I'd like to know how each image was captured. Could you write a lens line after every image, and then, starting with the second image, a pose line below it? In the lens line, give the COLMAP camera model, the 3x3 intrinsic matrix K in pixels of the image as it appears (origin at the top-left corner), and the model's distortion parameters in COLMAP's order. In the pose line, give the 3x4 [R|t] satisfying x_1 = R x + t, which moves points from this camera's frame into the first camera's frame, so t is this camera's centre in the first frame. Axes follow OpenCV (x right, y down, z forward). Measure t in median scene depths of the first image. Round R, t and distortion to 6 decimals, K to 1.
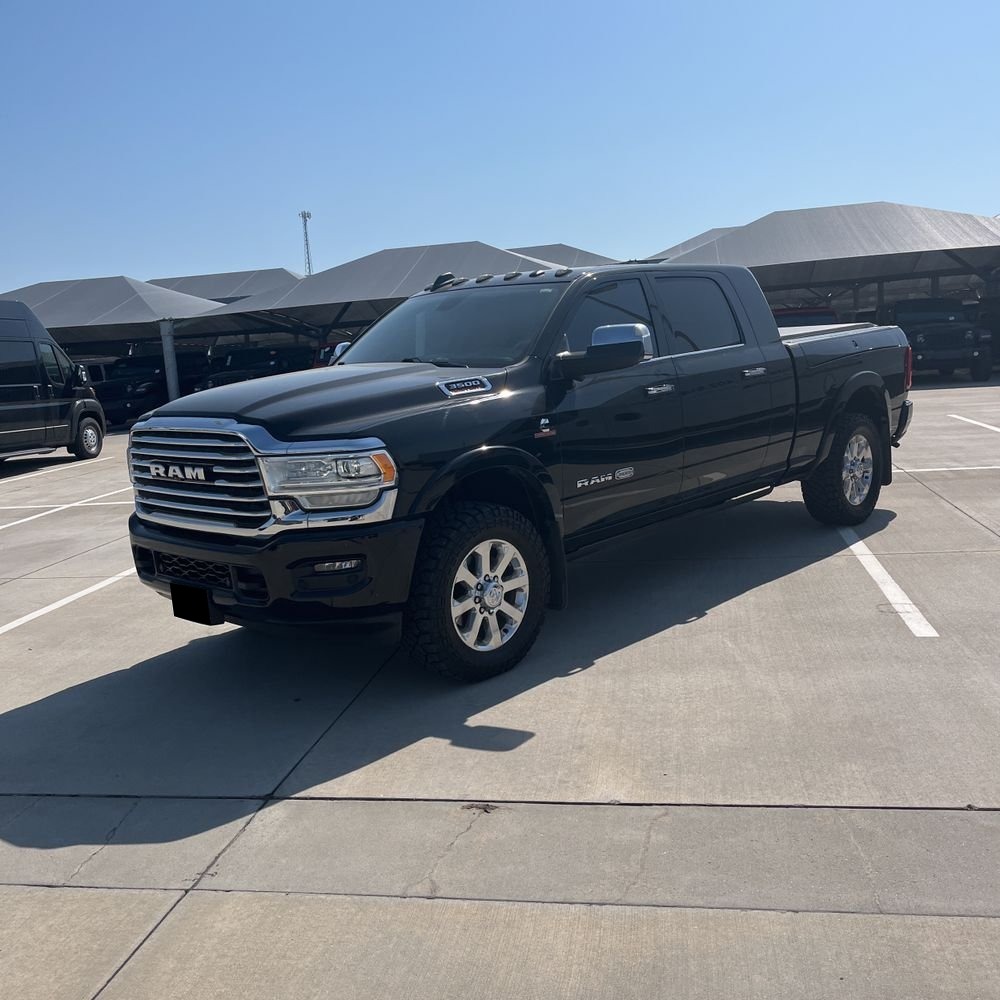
lens RADIAL K [[1022.5, 0, 465.8], [0, 1022.5, 495.1], [0, 0, 1]] dist [0.128141, -0.365849]
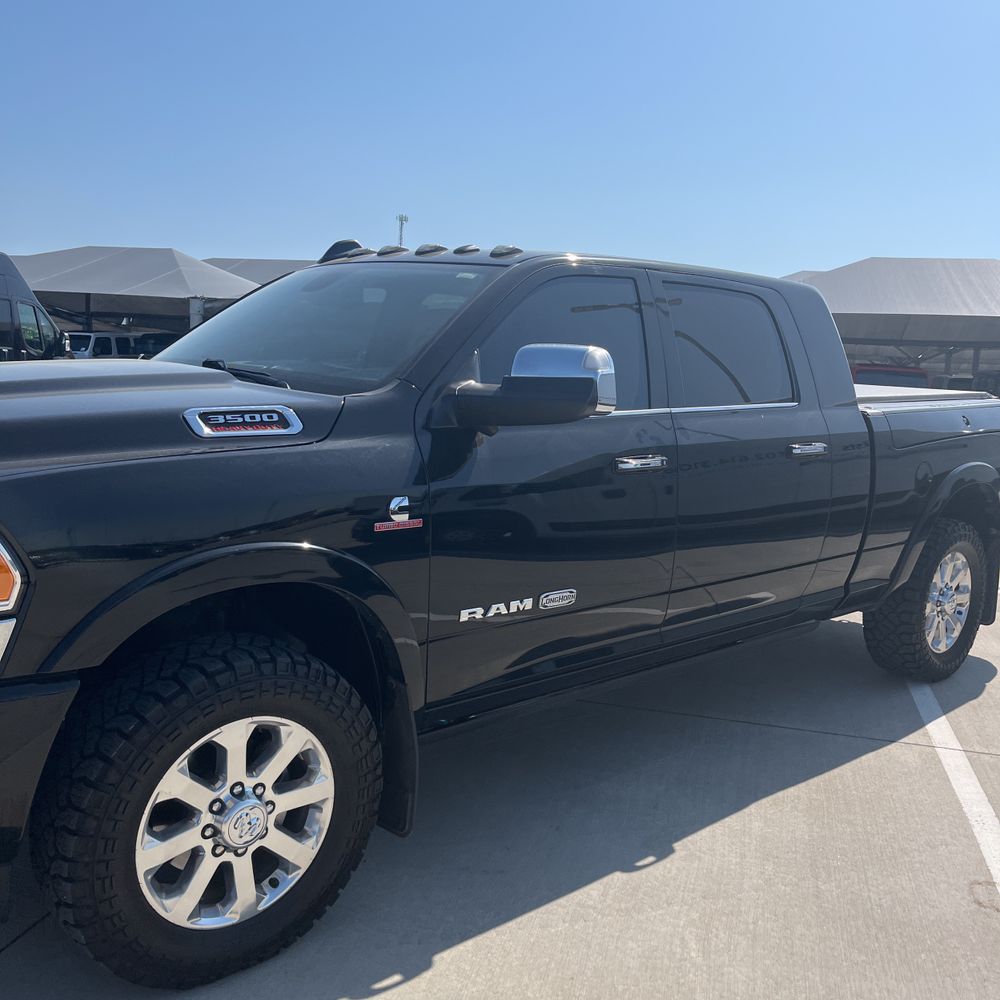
lens RADIAL K [[1008.9, 0, 482.2], [0, 1008.9, 481.6], [0, 0, 1]] dist [0.060792, -0.082818]
pose [[0.990903, 0.124232, -0.051740, 0.135180], [-0.125509, 0.991844, -0.022189, -0.070271], [0.048561, 0.028481, 0.998414, 0.428277]]
